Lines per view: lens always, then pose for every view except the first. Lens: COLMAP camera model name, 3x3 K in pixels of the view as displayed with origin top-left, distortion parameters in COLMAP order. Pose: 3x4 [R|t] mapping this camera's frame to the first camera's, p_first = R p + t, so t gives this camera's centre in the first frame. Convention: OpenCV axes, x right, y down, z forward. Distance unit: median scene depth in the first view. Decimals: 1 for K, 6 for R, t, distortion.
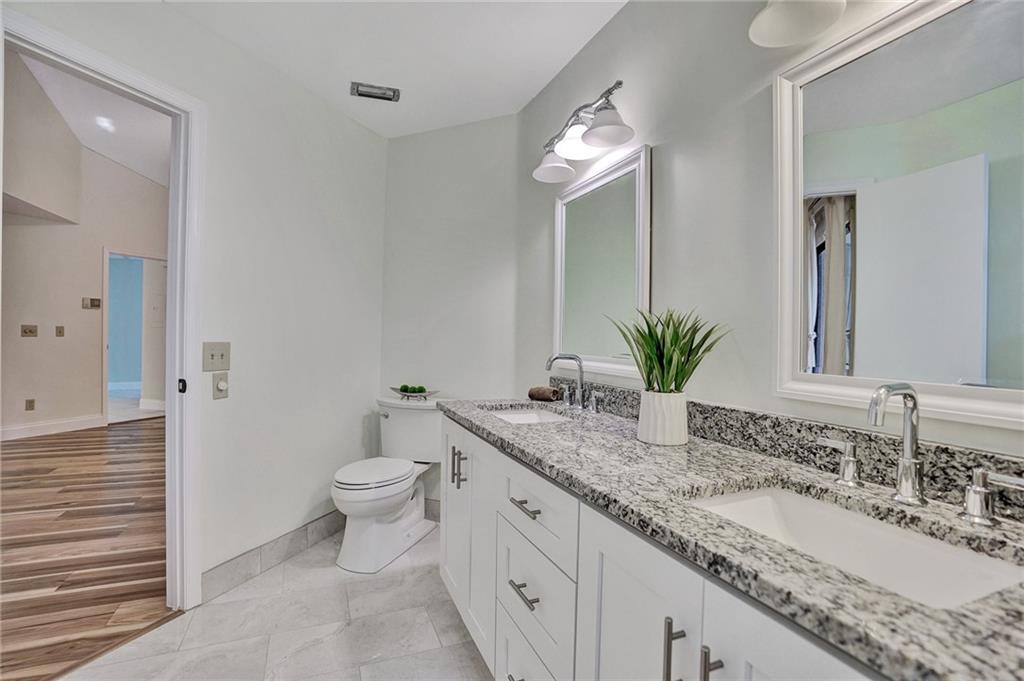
lens RADIAL K [[479.7, 0, 514.8], [0, 479.7, 337.5], [0, 0, 1]] dist [-0.055019, 0.018457]
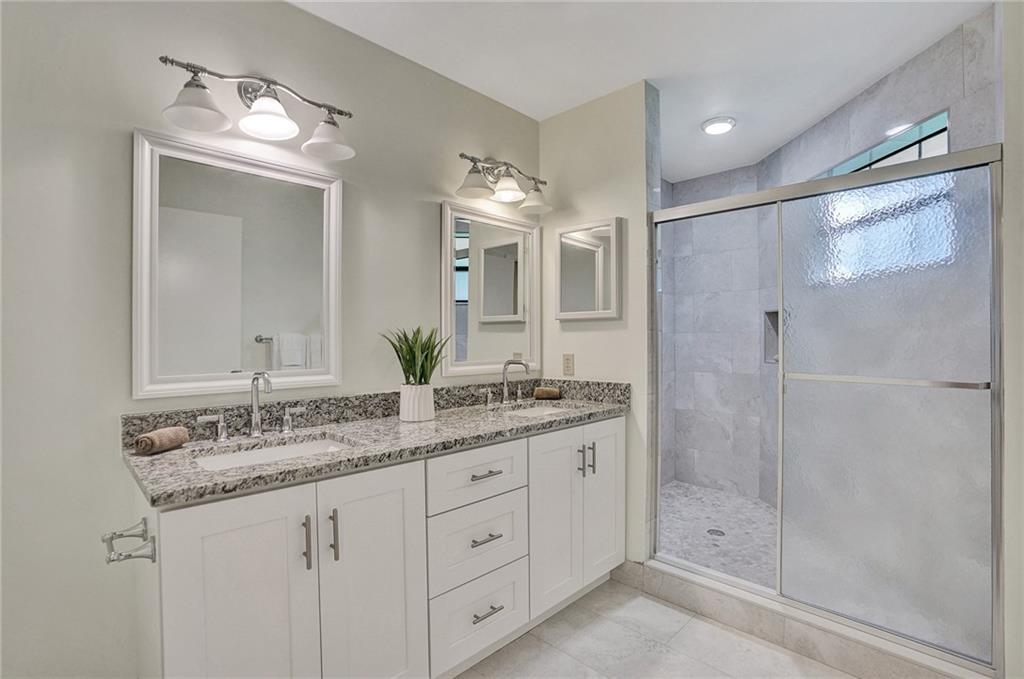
lens RADIAL K [[479.7, 0, 510.8], [0, 479.7, 334.2], [0, 0, 1]] dist [-0.055019, 0.018457]
pose [[-0.373811, -0.006870, 0.927479, -1.259944], [0.001425, 0.999967, 0.007981, -0.054917], [-0.927504, 0.004305, -0.373789, 1.435633]]
